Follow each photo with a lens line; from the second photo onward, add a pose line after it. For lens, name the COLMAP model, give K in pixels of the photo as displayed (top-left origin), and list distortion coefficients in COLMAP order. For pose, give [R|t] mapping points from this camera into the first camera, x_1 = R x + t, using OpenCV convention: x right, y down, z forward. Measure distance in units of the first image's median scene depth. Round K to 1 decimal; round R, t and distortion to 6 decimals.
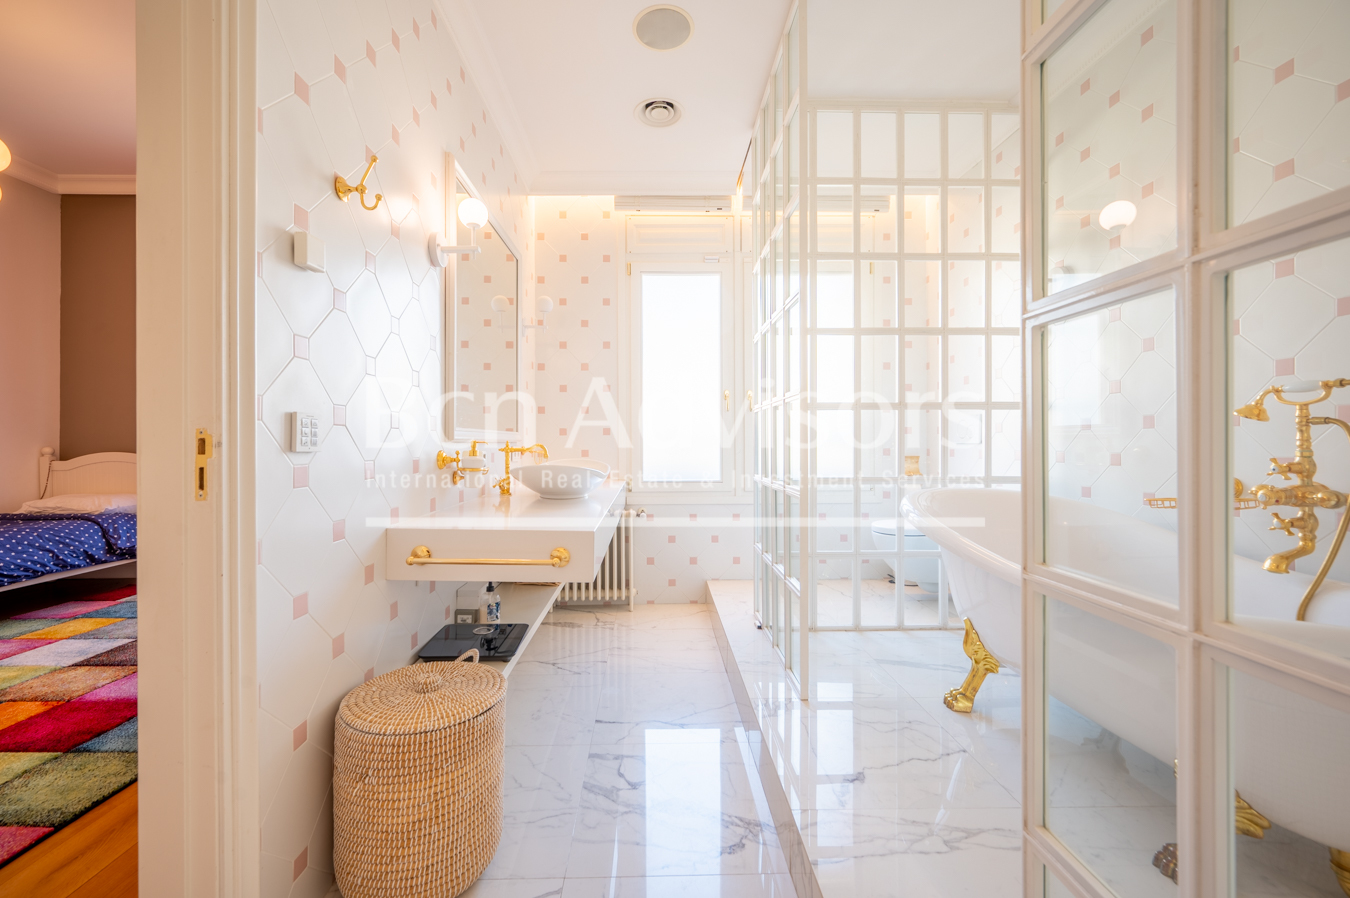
lens RADIAL K [[552.5, 0, 675.0], [0, 552.5, 449.0], [0, 0, 1]] dist [-0.002274, -0.000185]
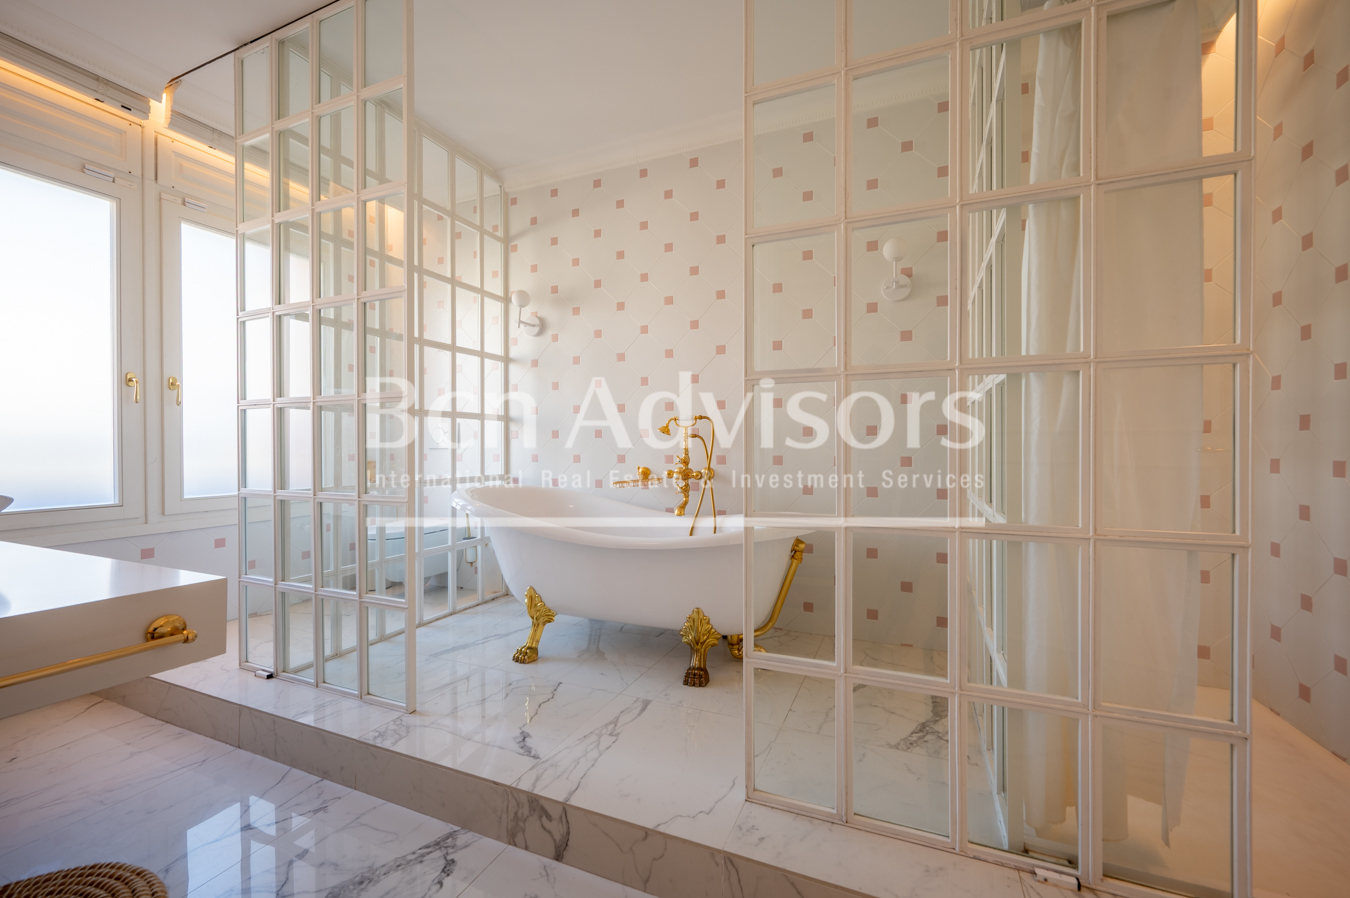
lens RADIAL K [[541.2, 0, 679.3], [0, 541.2, 445.4], [0, 0, 1]] dist [-0.001057, 0.000104]
pose [[0.412581, -0.002480, 0.910918, -0.457999], [0.010227, 0.999946, -0.001909, -0.010460], [-0.910864, 0.010103, 0.412584, 0.179482]]
